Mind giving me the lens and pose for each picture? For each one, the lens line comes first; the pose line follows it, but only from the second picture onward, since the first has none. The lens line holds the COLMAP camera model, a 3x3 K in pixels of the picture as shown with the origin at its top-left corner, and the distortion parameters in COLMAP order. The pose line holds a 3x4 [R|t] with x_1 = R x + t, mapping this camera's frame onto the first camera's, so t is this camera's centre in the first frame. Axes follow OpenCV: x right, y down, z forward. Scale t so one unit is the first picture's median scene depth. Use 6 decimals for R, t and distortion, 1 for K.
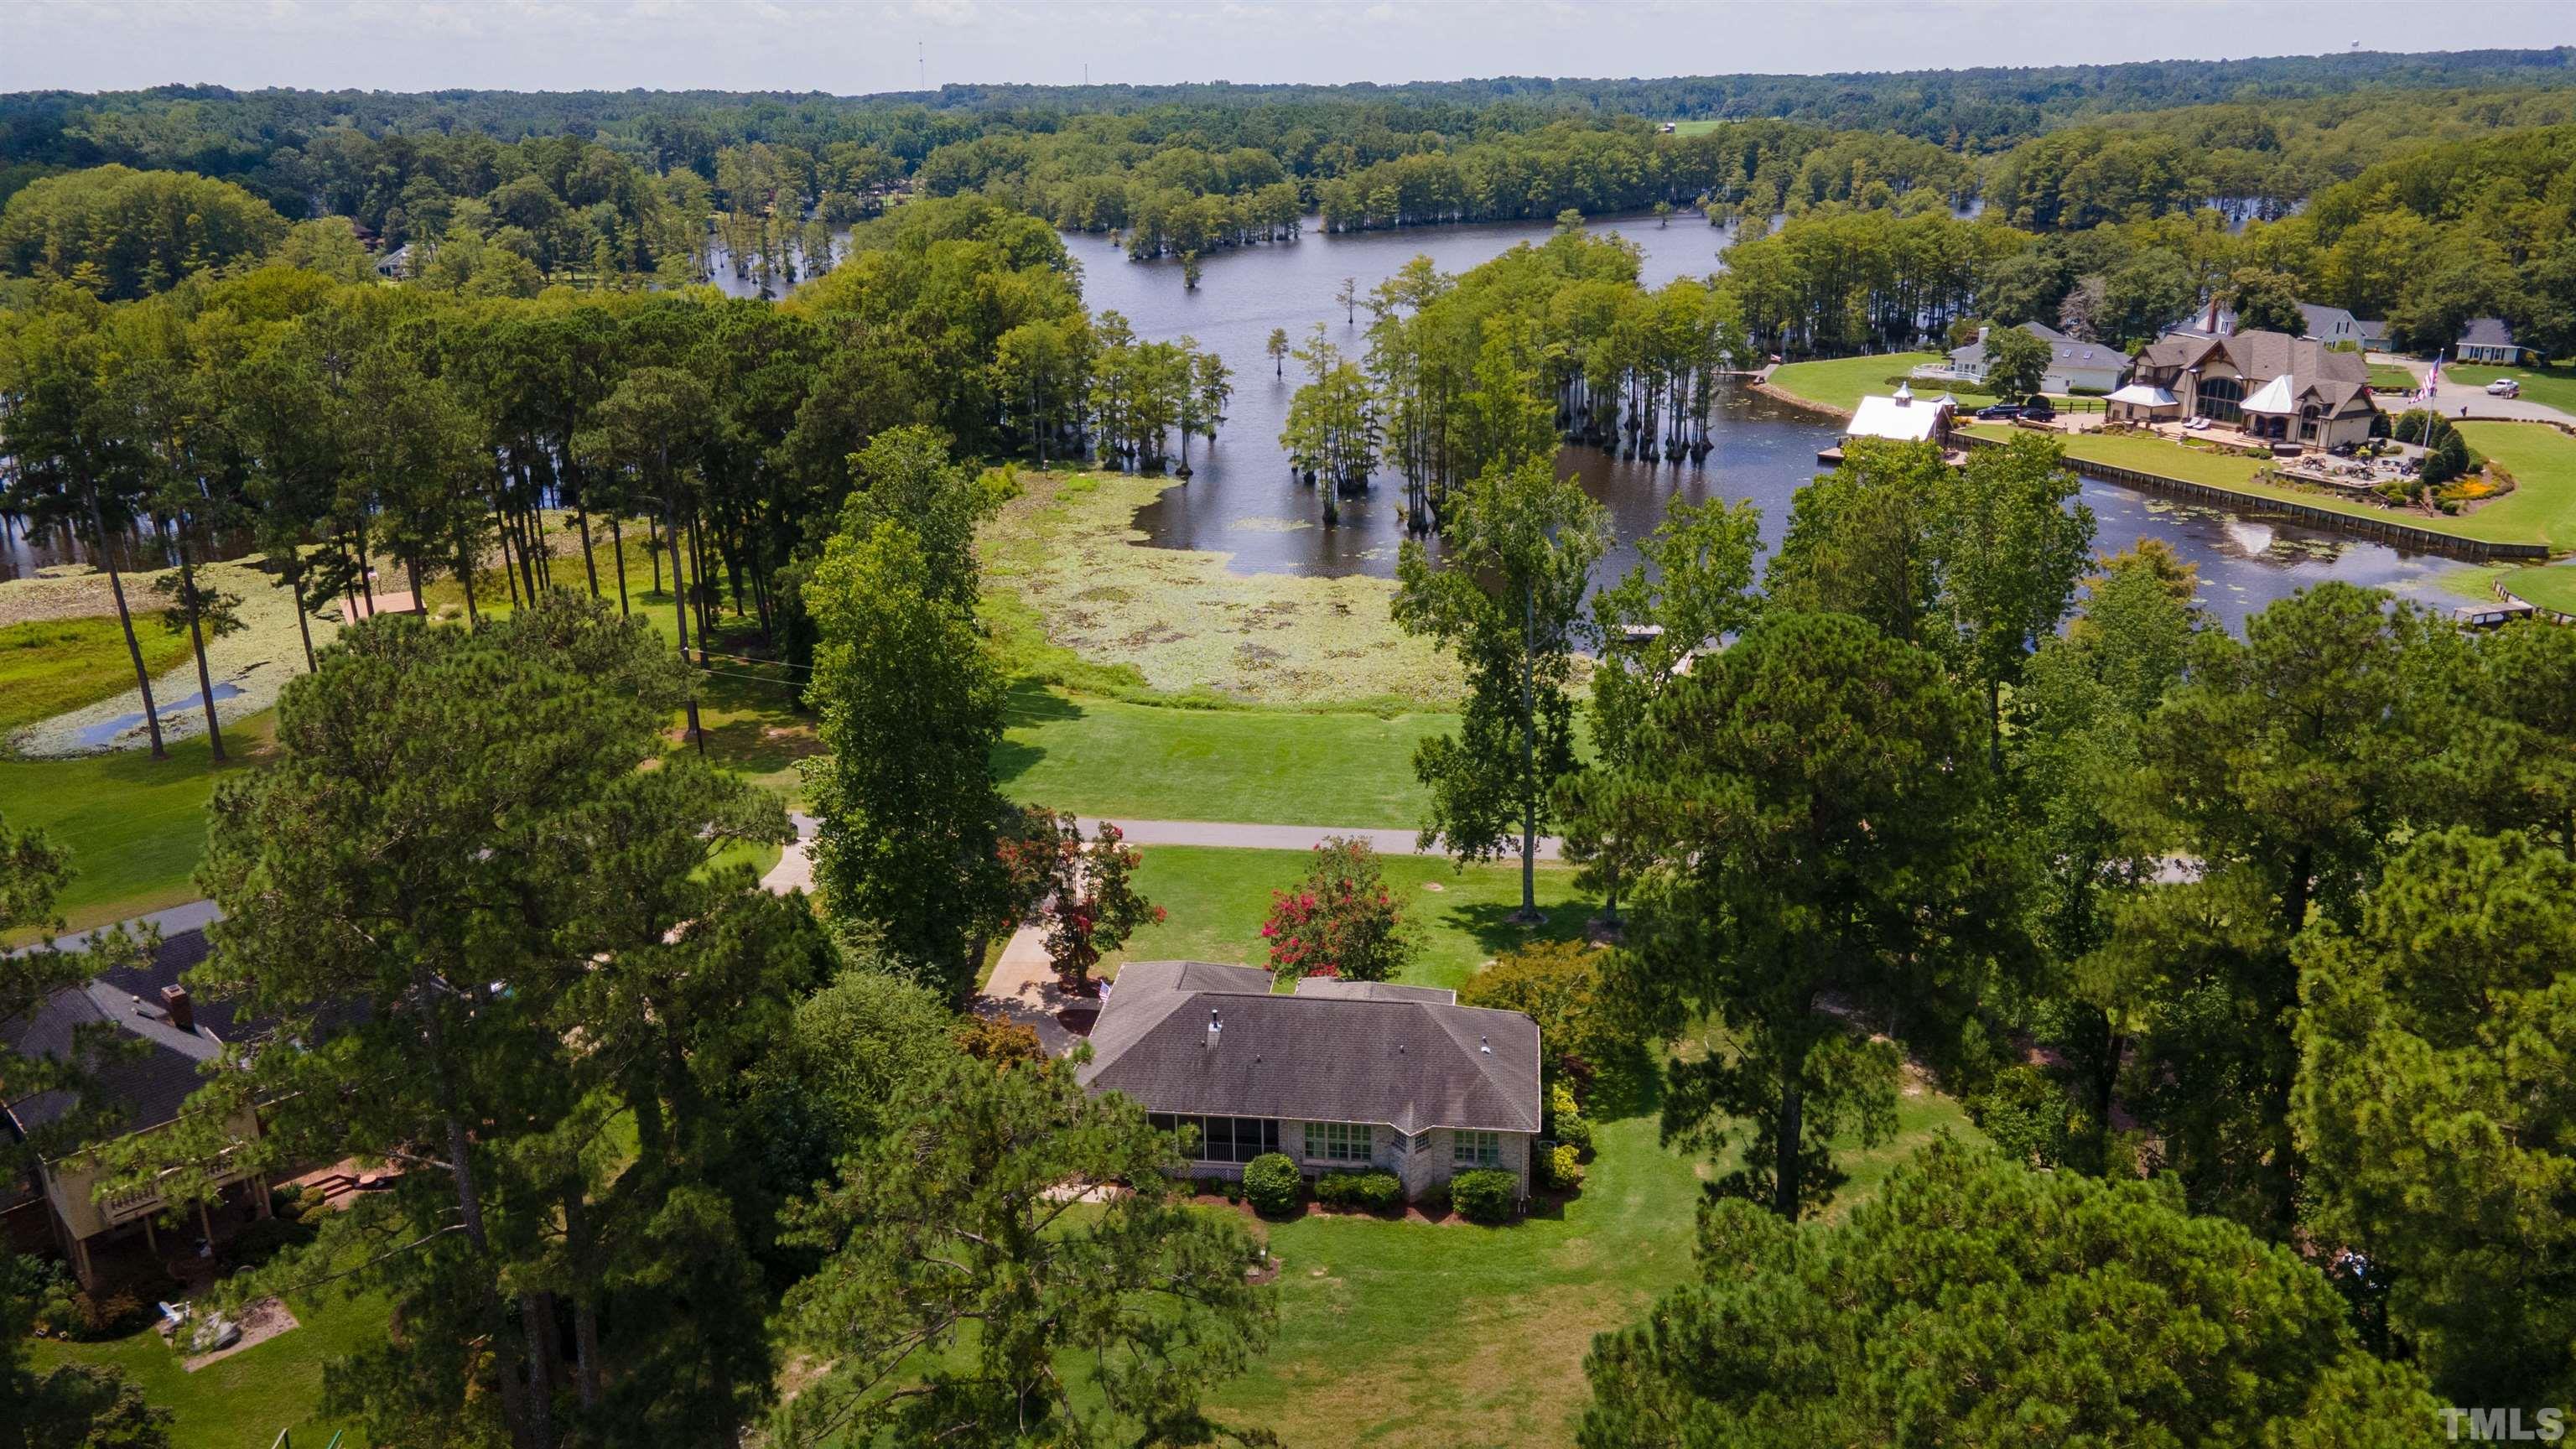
lens RADIAL K [[1872.7, 0, 1288.0], [0, 1872.7, 724.5], [0, 0, 1]] dist [0.015821, 0.064748]
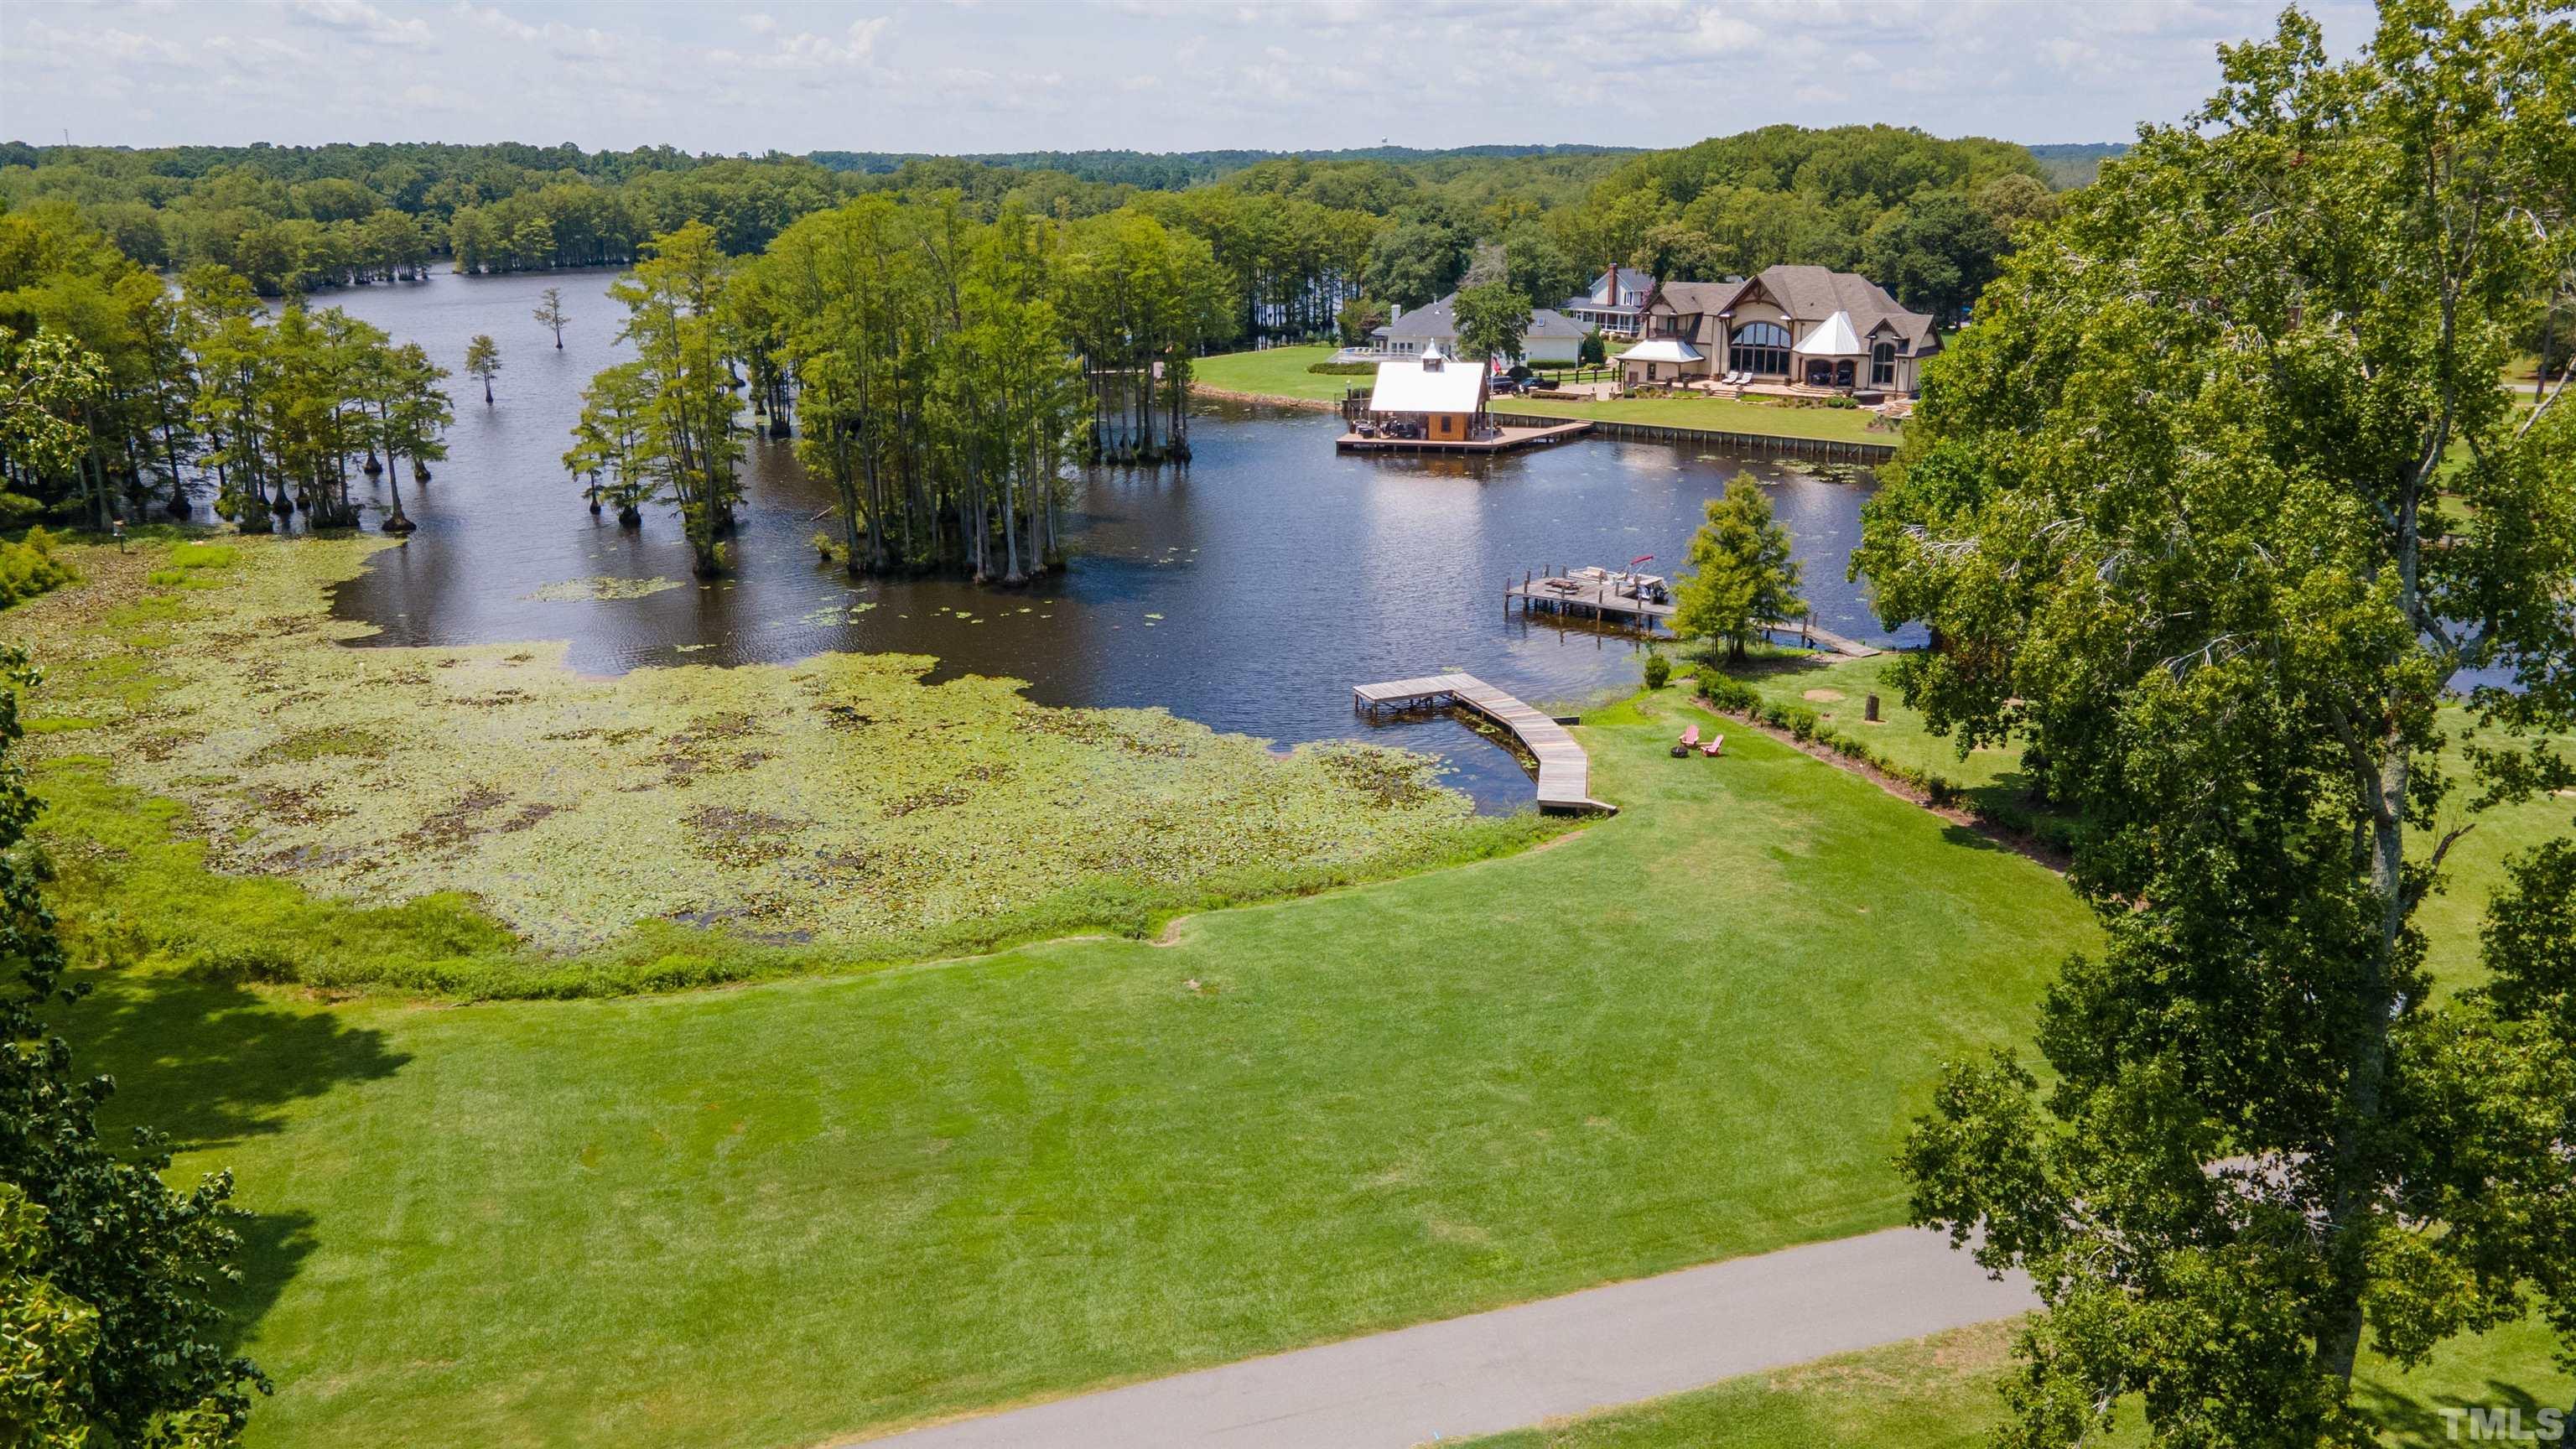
lens RADIAL K [[1859.5, 0, 1288.0], [0, 1859.5, 724.5], [0, 0, 1]] dist [0.038225, 0.008907]
pose [[0.900605, -0.120659, 0.417555, -0.058212], [0.138567, 0.990271, -0.012715, -0.026028], [-0.411959, 0.069311, 0.908563, 0.349357]]
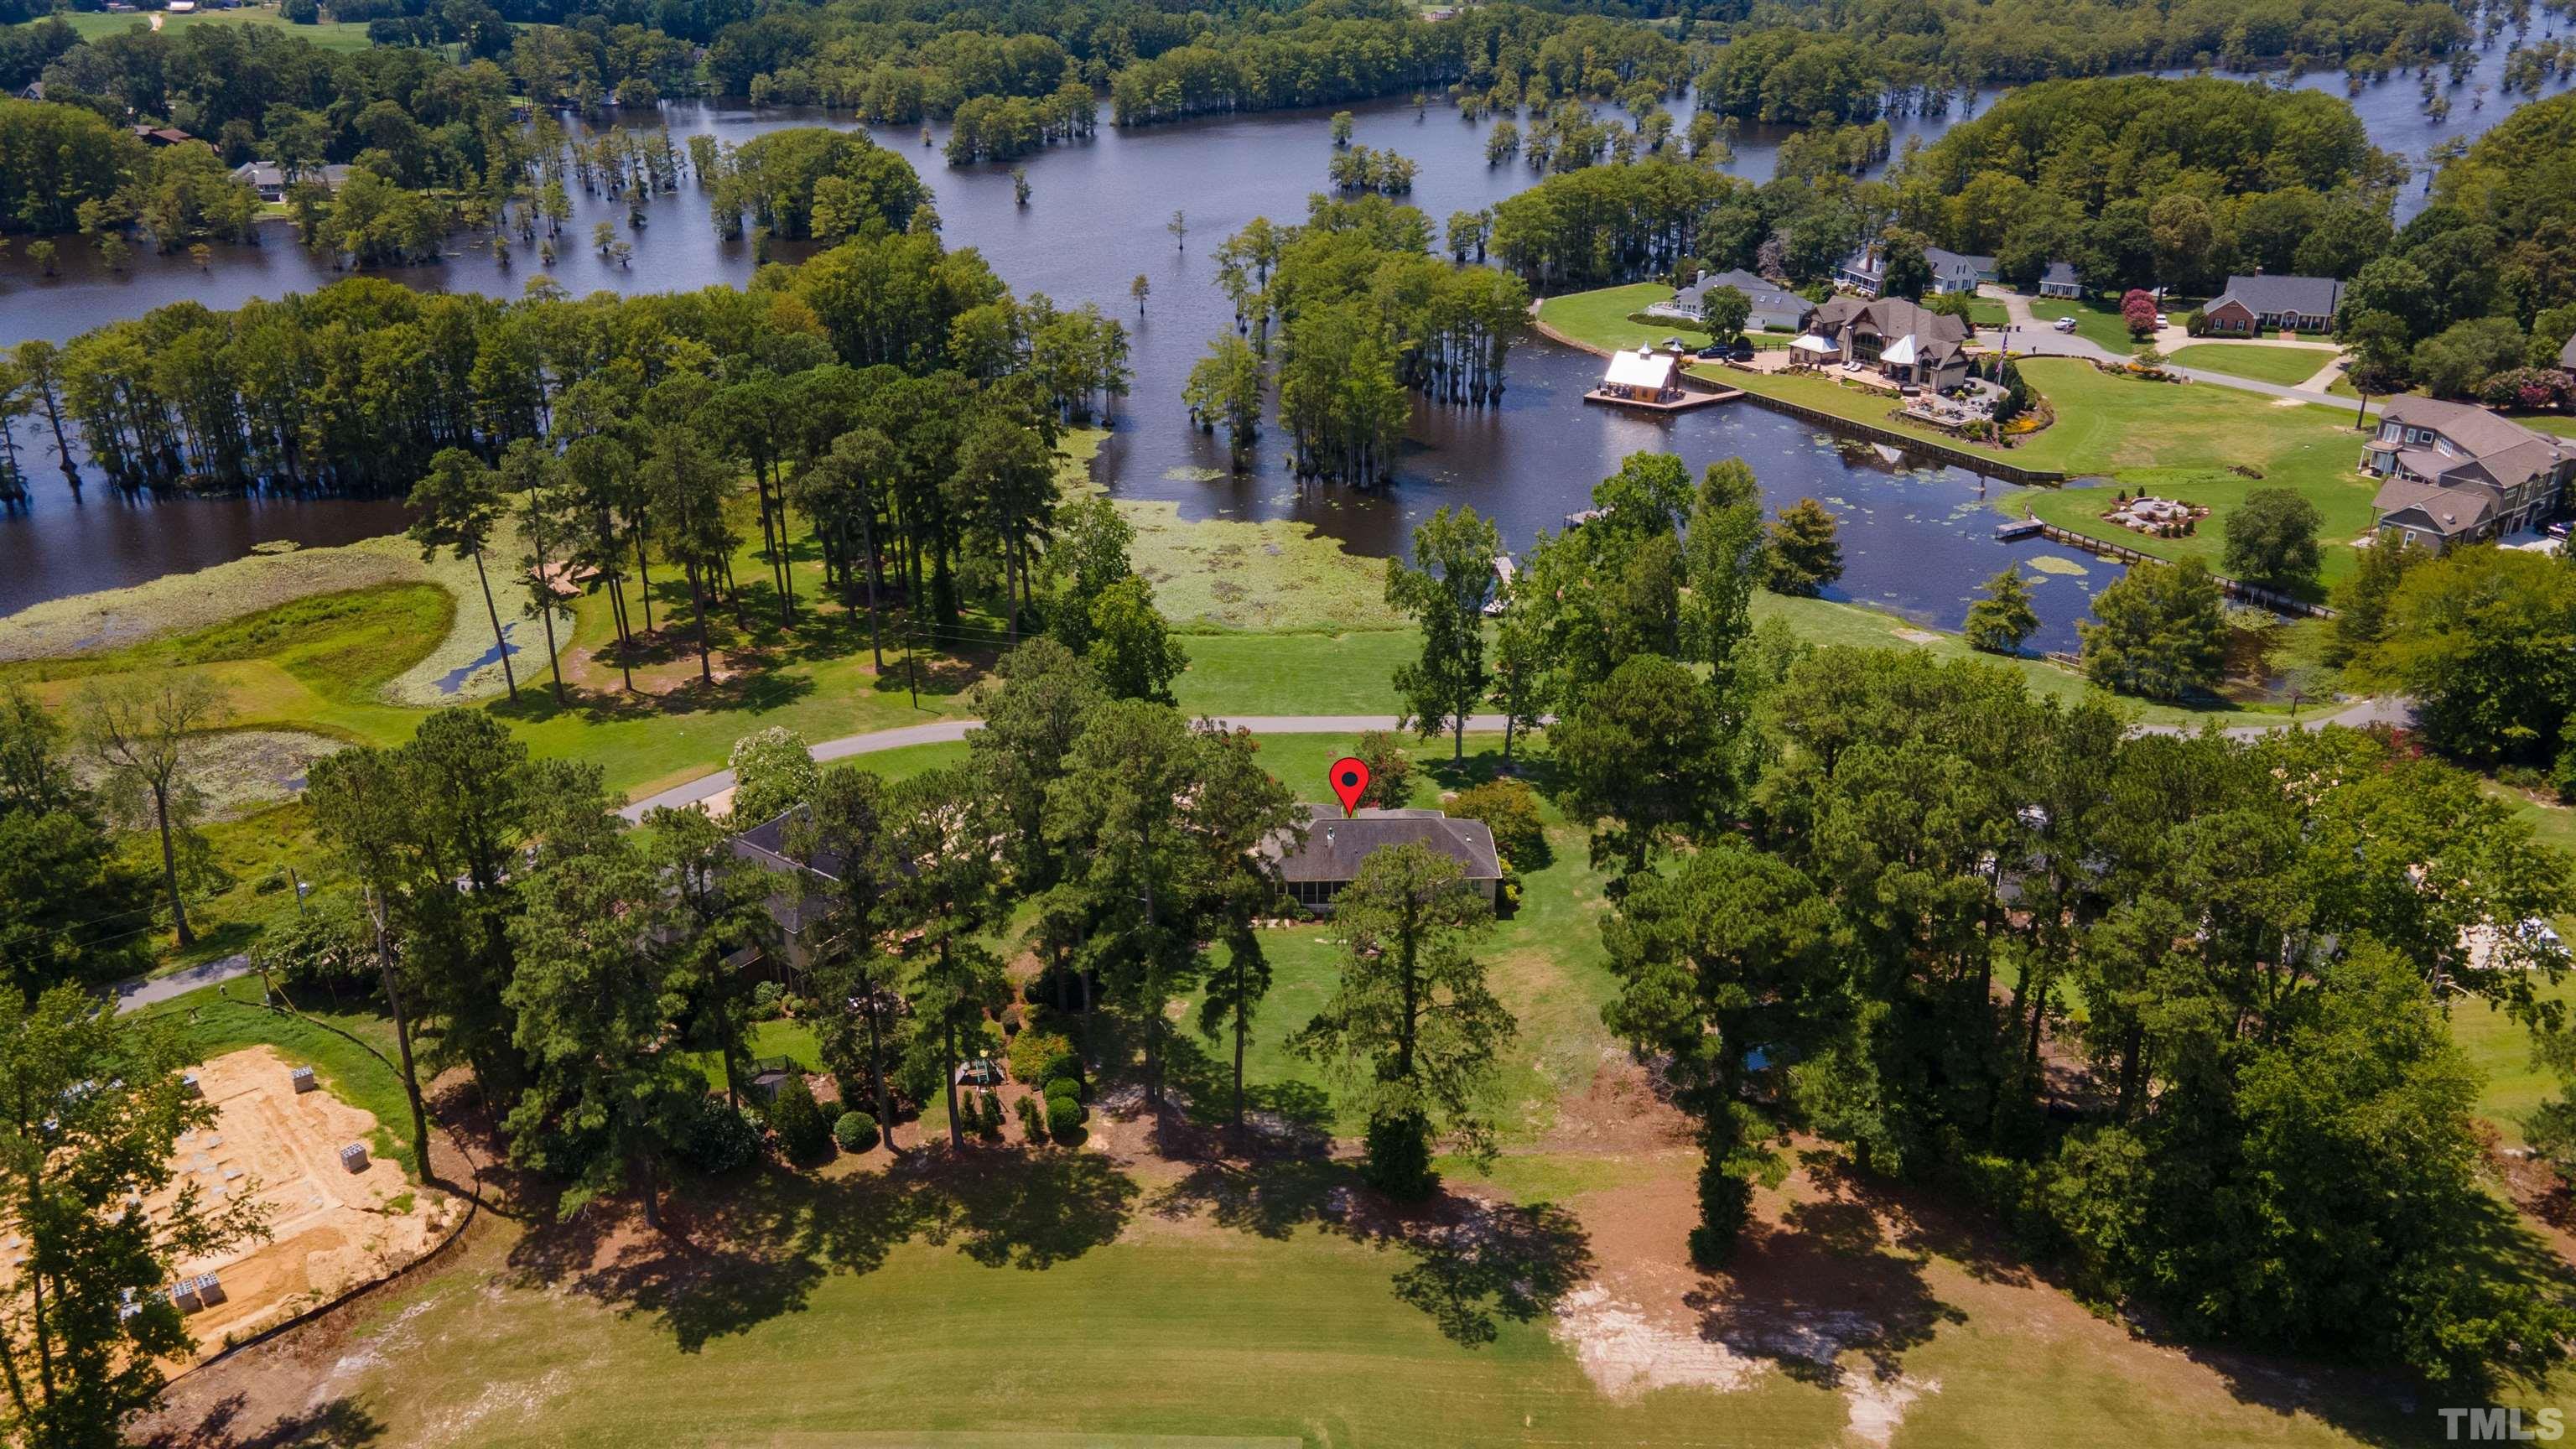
lens RADIAL K [[1859.5, 0, 1288.0], [0, 1859.5, 724.5], [0, 0, 1]] dist [0.038225, 0.008907]
pose [[0.990020, -0.050353, 0.131623, -0.113390], [0.037835, 0.994669, 0.095932, -0.047891], [-0.135752, -0.089995, 0.986647, -0.301464]]
